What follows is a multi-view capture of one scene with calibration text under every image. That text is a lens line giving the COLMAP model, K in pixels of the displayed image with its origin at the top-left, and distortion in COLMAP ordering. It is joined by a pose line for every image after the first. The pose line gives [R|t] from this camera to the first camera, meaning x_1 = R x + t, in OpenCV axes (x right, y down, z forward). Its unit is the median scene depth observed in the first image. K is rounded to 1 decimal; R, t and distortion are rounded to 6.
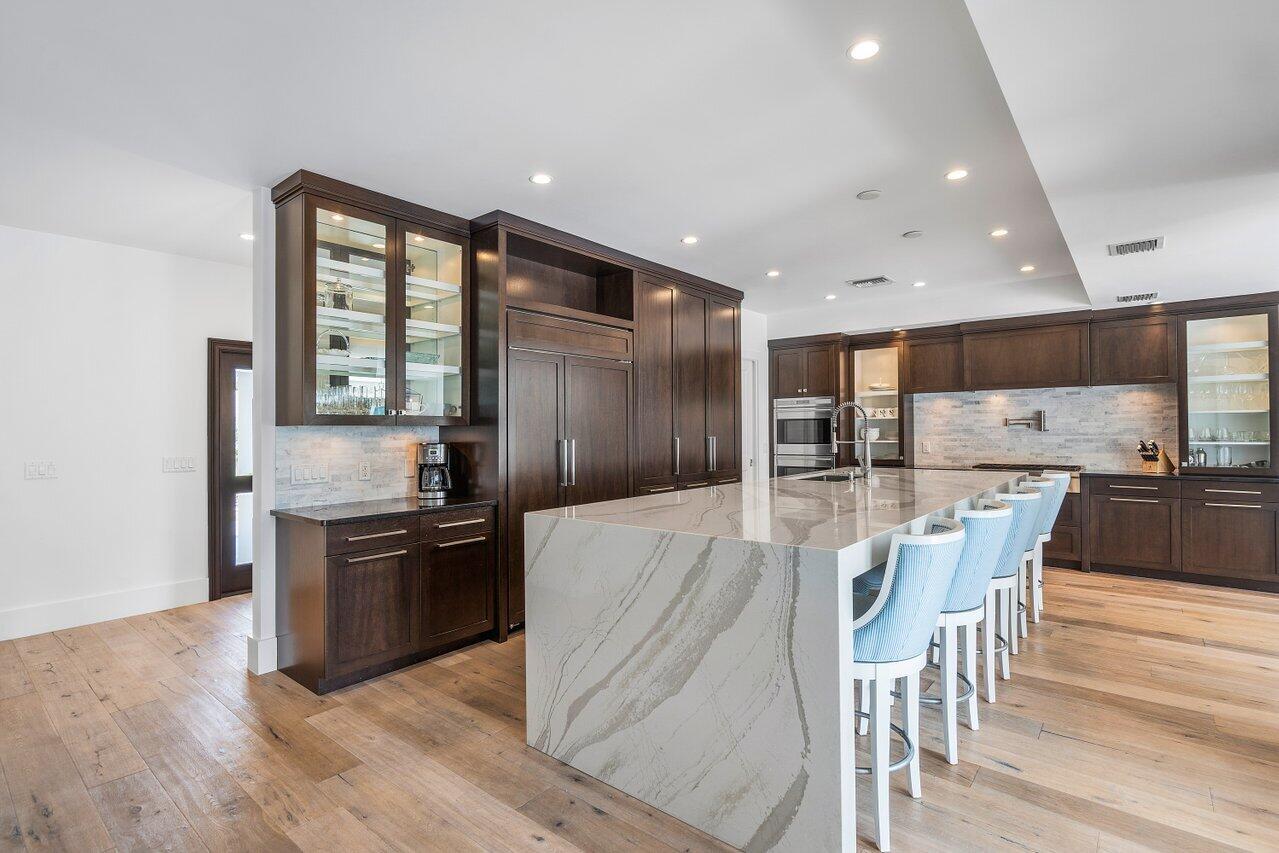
lens RADIAL K [[613.6, 0, 633.0], [0, 613.6, 424.9], [0, 0, 1]] dist [0.000388, 0.000079]
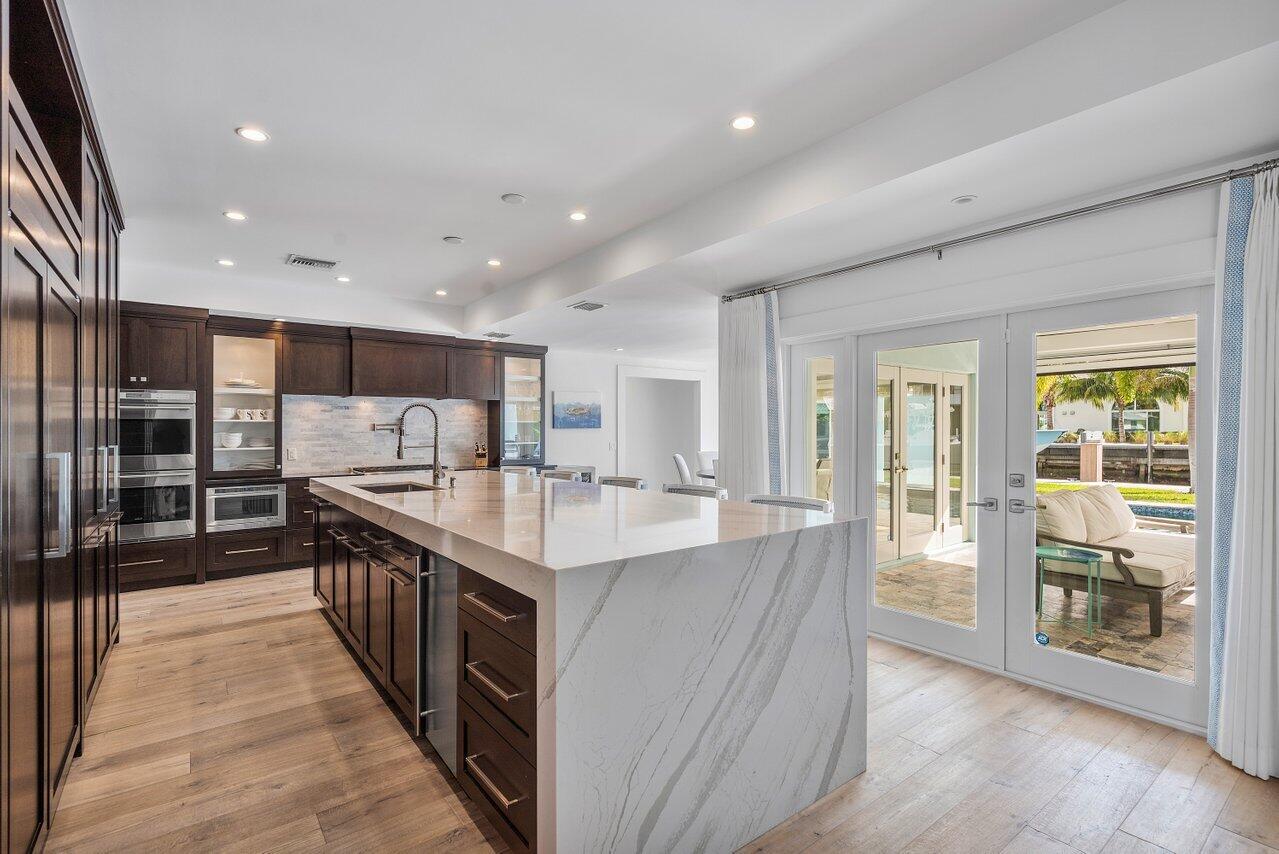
lens RADIAL K [[593.4, 0, 639.0], [0, 593.4, 432.6], [0, 0, 1]] dist [-0.001102, 0.000083]
pose [[0.216403, 0.003566, 0.976298, -0.462659], [-0.003520, 0.999990, -0.002872, 0.009298], [-0.976298, -0.002815, 0.216414, 0.521740]]
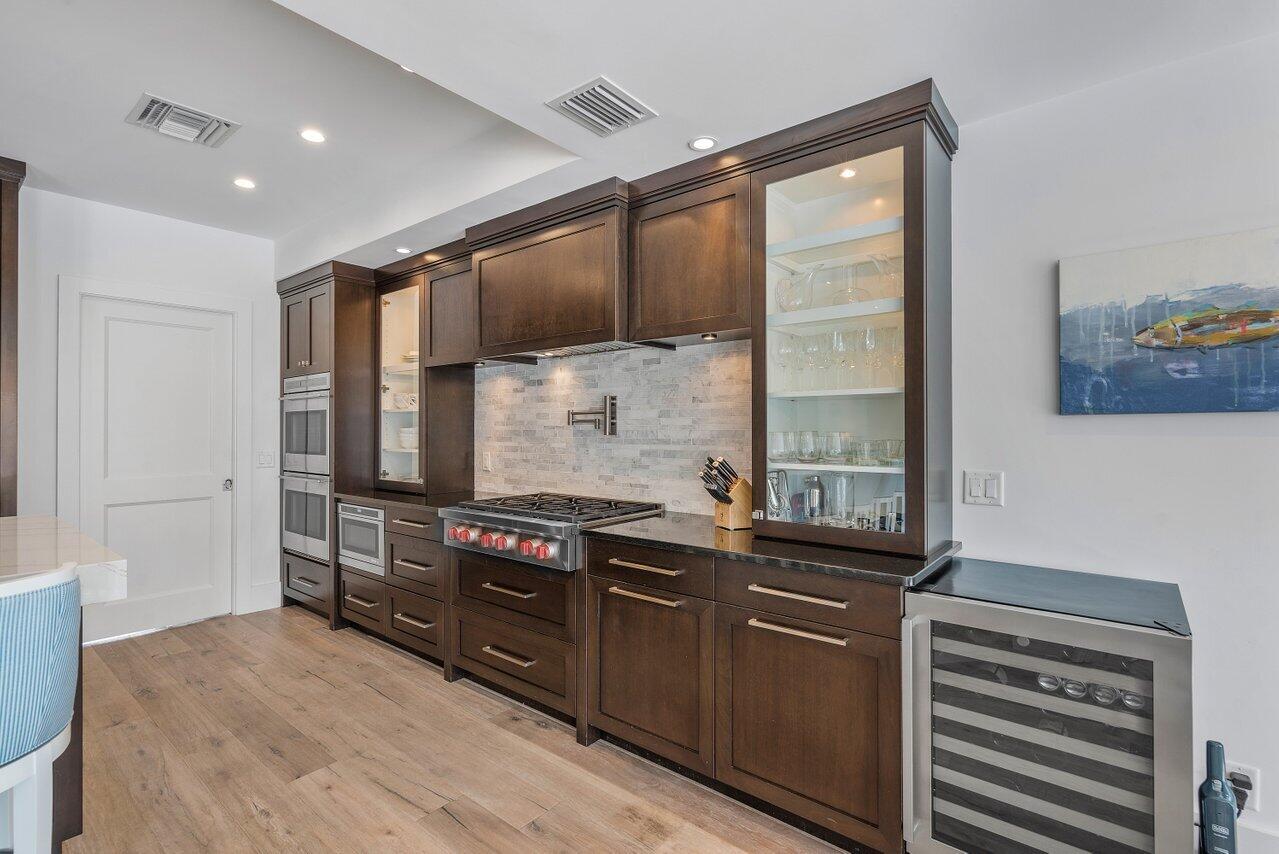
lens RADIAL K [[602.3, 0, 635.9], [0, 602.3, 422.8], [0, 0, 1]] dist [-0.000086, -0.000195]
pose [[0.999904, 0.005983, 0.012504, 1.040431], [-0.005966, 0.999981, -0.001439, 0.000474], [-0.012513, 0.001364, 0.999921, 0.742394]]
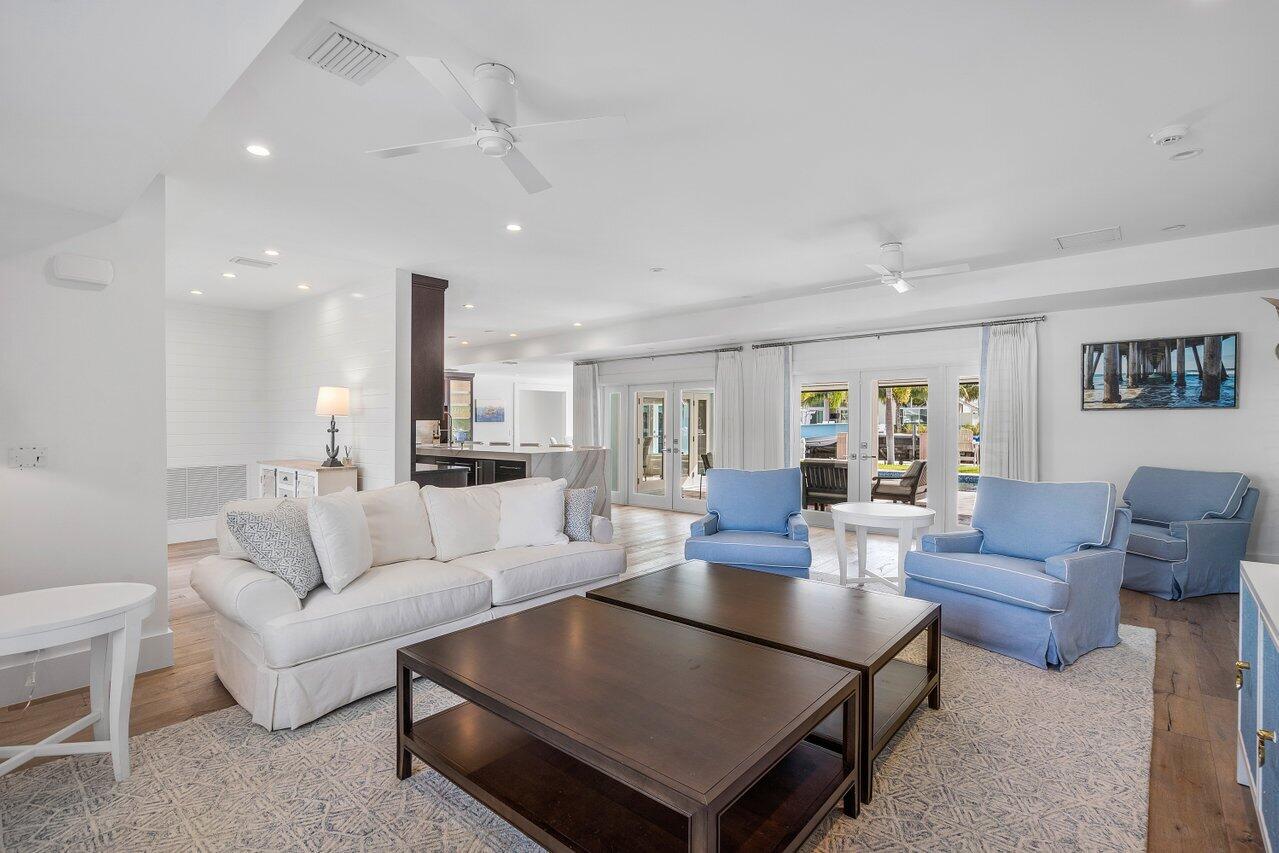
lens RADIAL K [[593.4, 0, 639.0], [0, 593.4, 432.1], [0, 0, 1]] dist [-0.001102, 0.000083]
pose [[0.000343, -0.007717, 0.999970, -1.820760], [-0.002523, 0.999967, 0.007718, 0.017512], [-0.999997, -0.002526, 0.000324, 0.338958]]
